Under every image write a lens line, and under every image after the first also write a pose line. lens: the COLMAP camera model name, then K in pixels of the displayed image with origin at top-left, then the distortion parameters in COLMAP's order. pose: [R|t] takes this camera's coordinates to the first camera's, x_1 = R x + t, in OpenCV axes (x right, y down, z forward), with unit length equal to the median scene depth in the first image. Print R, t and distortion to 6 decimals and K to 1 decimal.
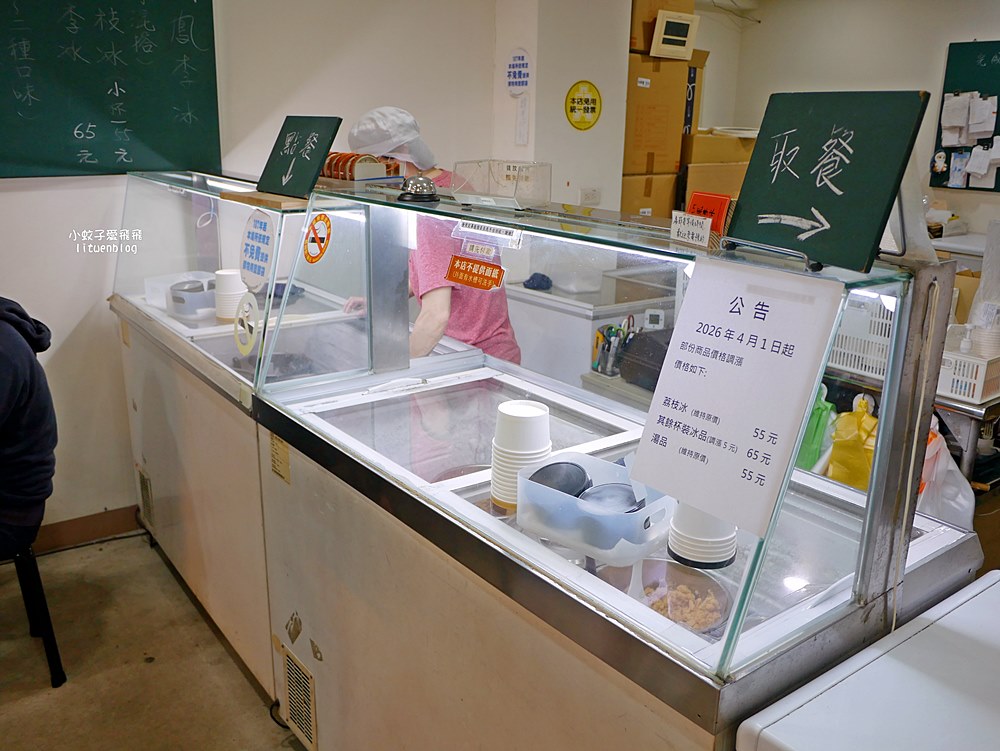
lens RADIAL K [[905.1, 0, 500.0], [0, 905.1, 375.5], [0, 0, 1]] dist [-0.040960, 0.021085]
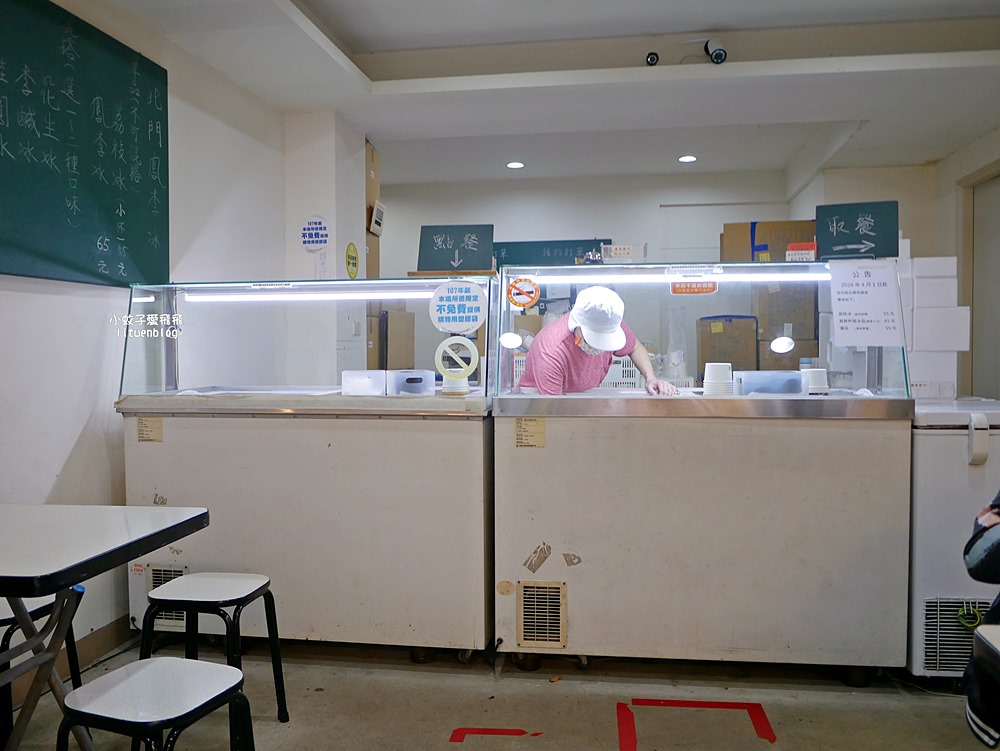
lens RADIAL K [[858.3, 0, 500.0], [0, 858.3, 375.5], [0, 0, 1]] dist [-0.052434, 0.011239]
pose [[0.694094, -0.047767, 0.718298, -0.875372], [0.220788, 0.963834, -0.149253, 0.135418], [-0.685191, 0.262187, 0.679538, 0.029966]]
